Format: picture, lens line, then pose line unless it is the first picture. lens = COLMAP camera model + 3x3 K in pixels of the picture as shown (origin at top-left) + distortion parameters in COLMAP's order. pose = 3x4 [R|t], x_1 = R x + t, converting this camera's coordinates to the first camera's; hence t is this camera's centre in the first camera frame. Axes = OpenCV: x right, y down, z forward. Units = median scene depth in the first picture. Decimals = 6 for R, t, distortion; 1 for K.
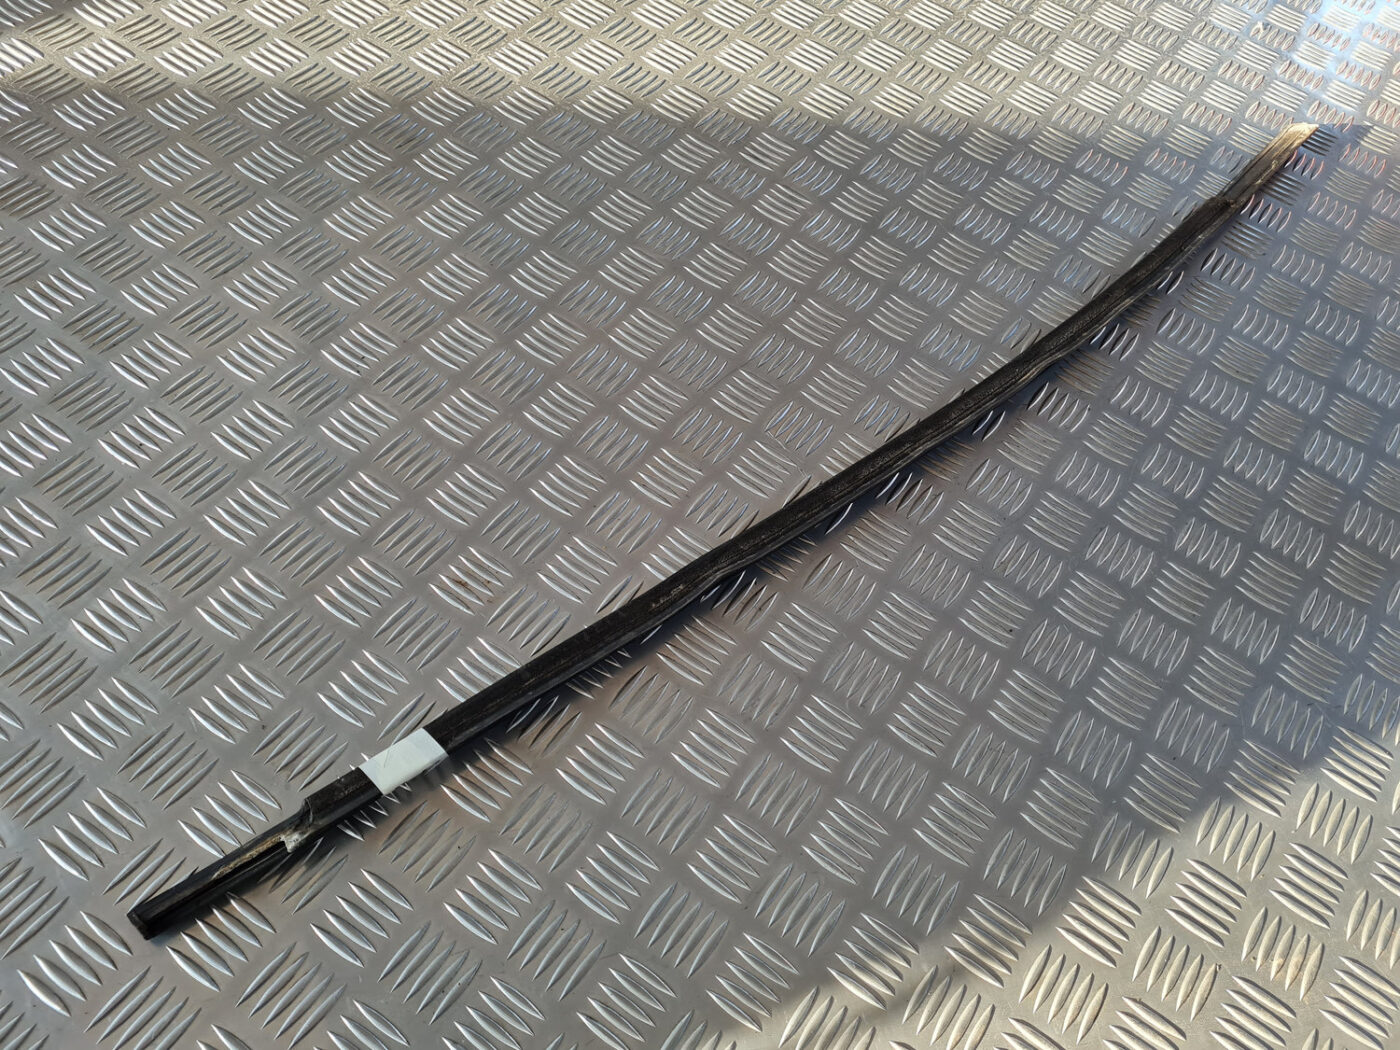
lens RADIAL K [[1193.2, 0, 700.0], [0, 1193.2, 525.0], [0, 0, 1]] dist [0.004239, -0.007347]
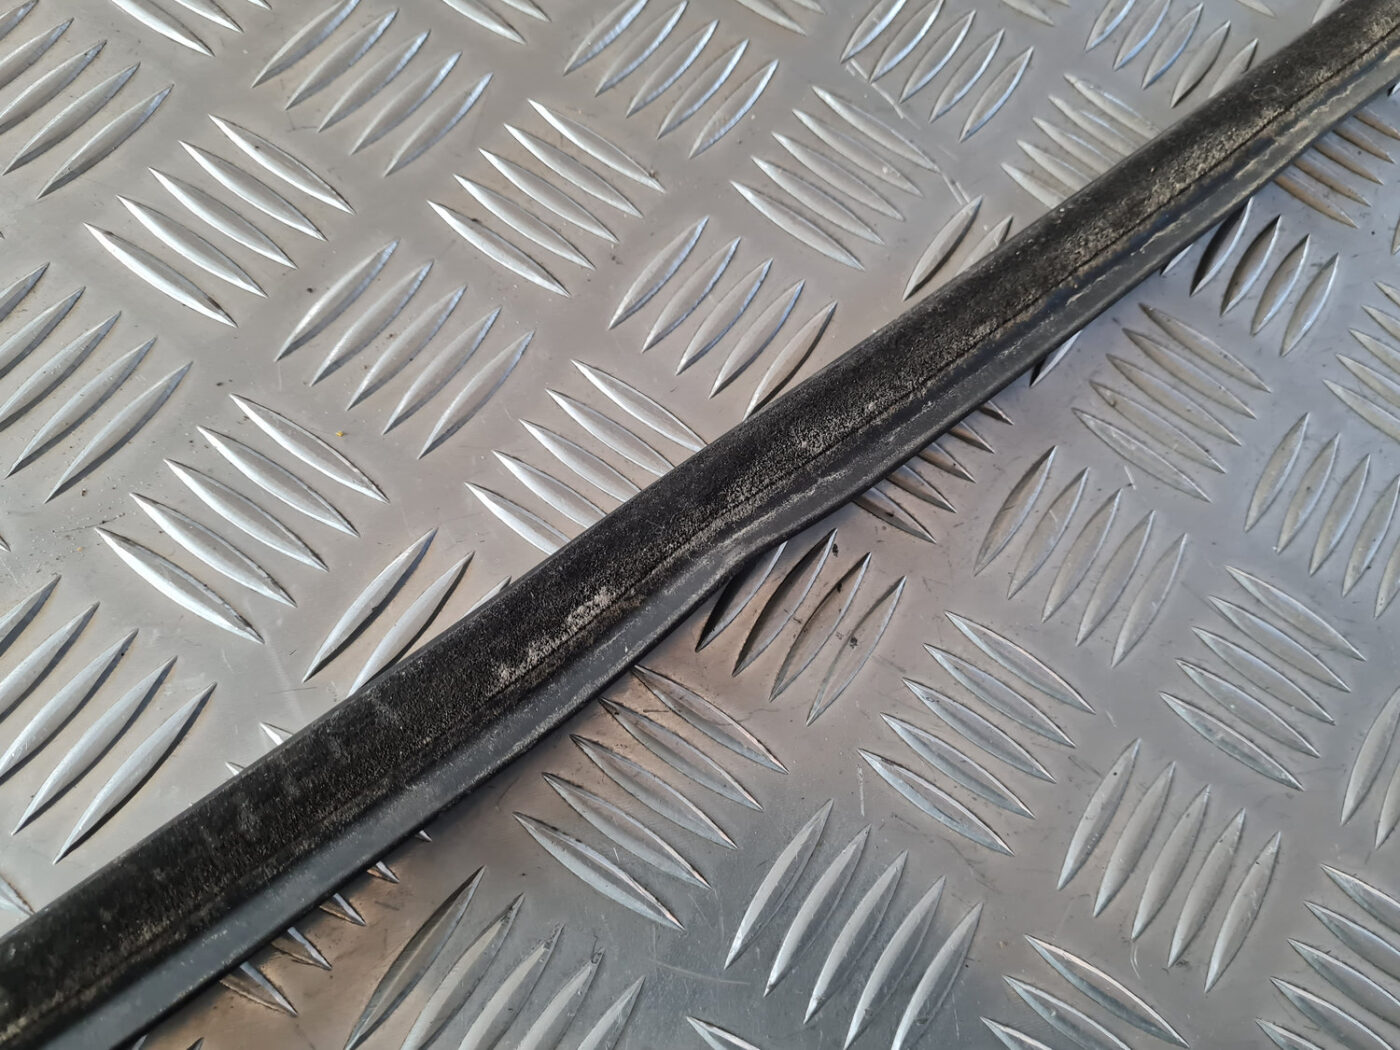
lens RADIAL K [[1193.2, 0, 700.0], [0, 1193.2, 525.0], [0, 0, 1]] dist [0.004239, -0.007347]
pose [[0.995865, -0.002230, 0.090819, -0.017190], [-0.018685, 0.973298, 0.228785, -0.028618], [-0.088904, -0.229536, 0.969231, 0.681127]]
